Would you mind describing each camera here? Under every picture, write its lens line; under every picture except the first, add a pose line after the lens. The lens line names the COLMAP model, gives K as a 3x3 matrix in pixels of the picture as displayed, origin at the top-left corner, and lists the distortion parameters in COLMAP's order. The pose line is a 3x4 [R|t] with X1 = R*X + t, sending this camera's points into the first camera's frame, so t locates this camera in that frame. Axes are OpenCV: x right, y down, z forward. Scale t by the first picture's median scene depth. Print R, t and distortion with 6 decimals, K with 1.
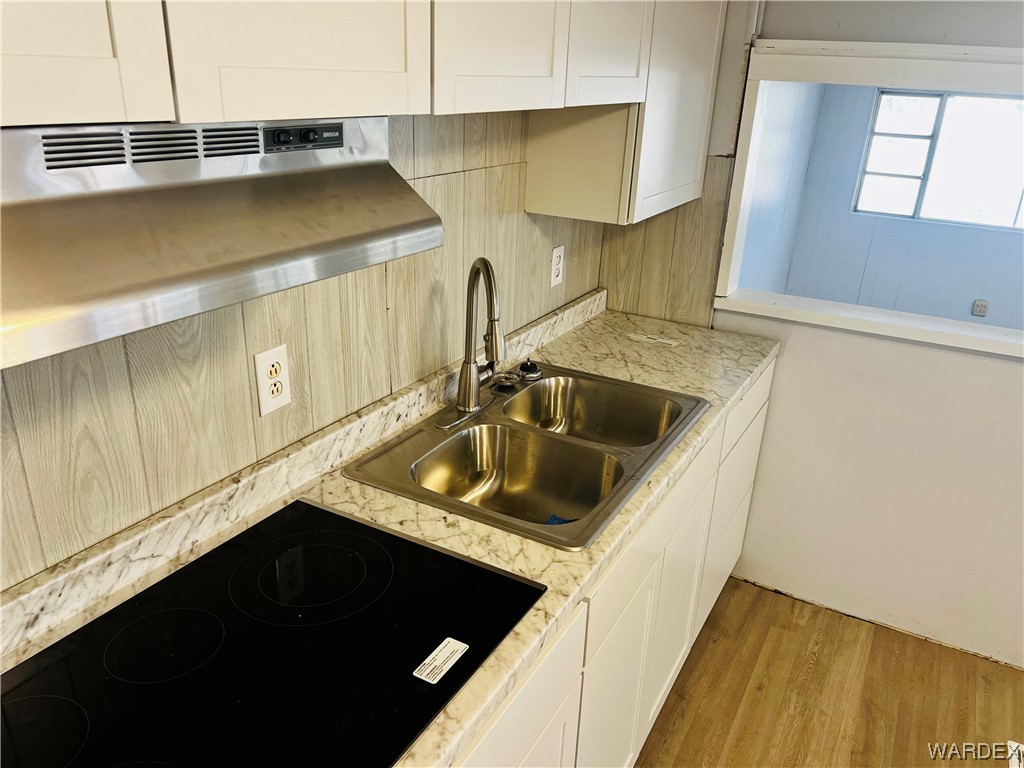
lens RADIAL K [[760.7, 0, 512.0], [0, 760.7, 384.0], [0, 0, 1]] dist [-0.002723, -0.002686]
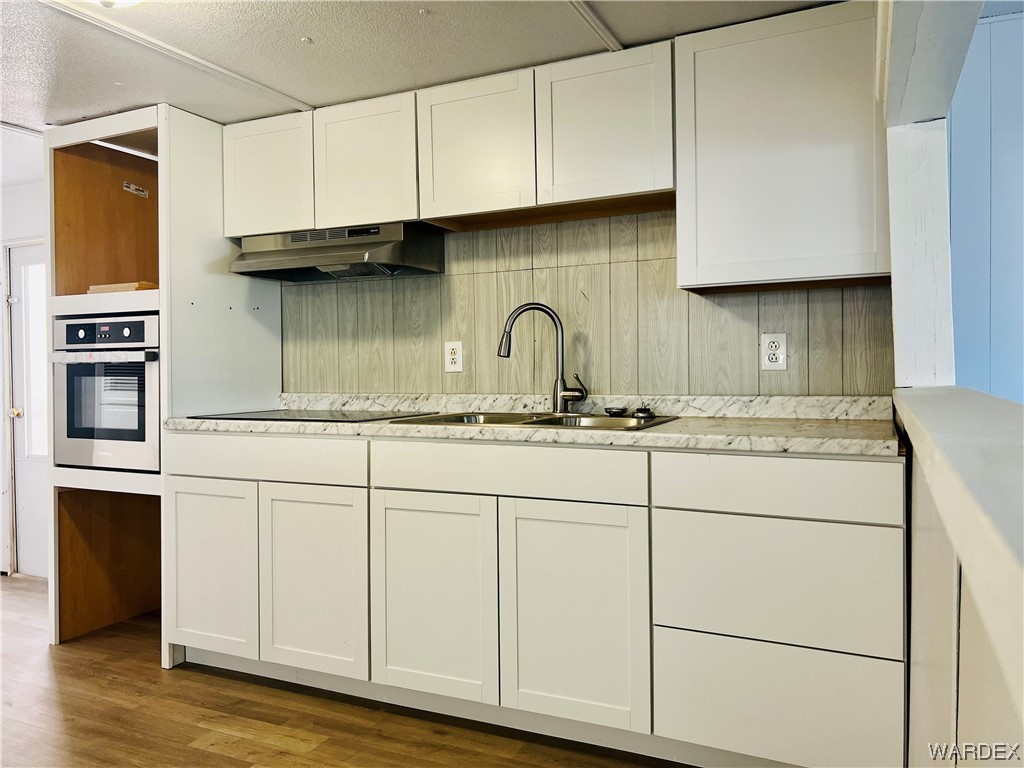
lens RADIAL K [[799.7, 0, 499.1], [0, 799.7, 387.7], [0, 0, 1]] dist [0.053766, -0.001484]
pose [[0.063216, -0.019872, -0.997802, 1.913379], [-0.361521, 0.931442, -0.041455, 0.120680], [0.930218, 0.363347, 0.051698, 1.029659]]
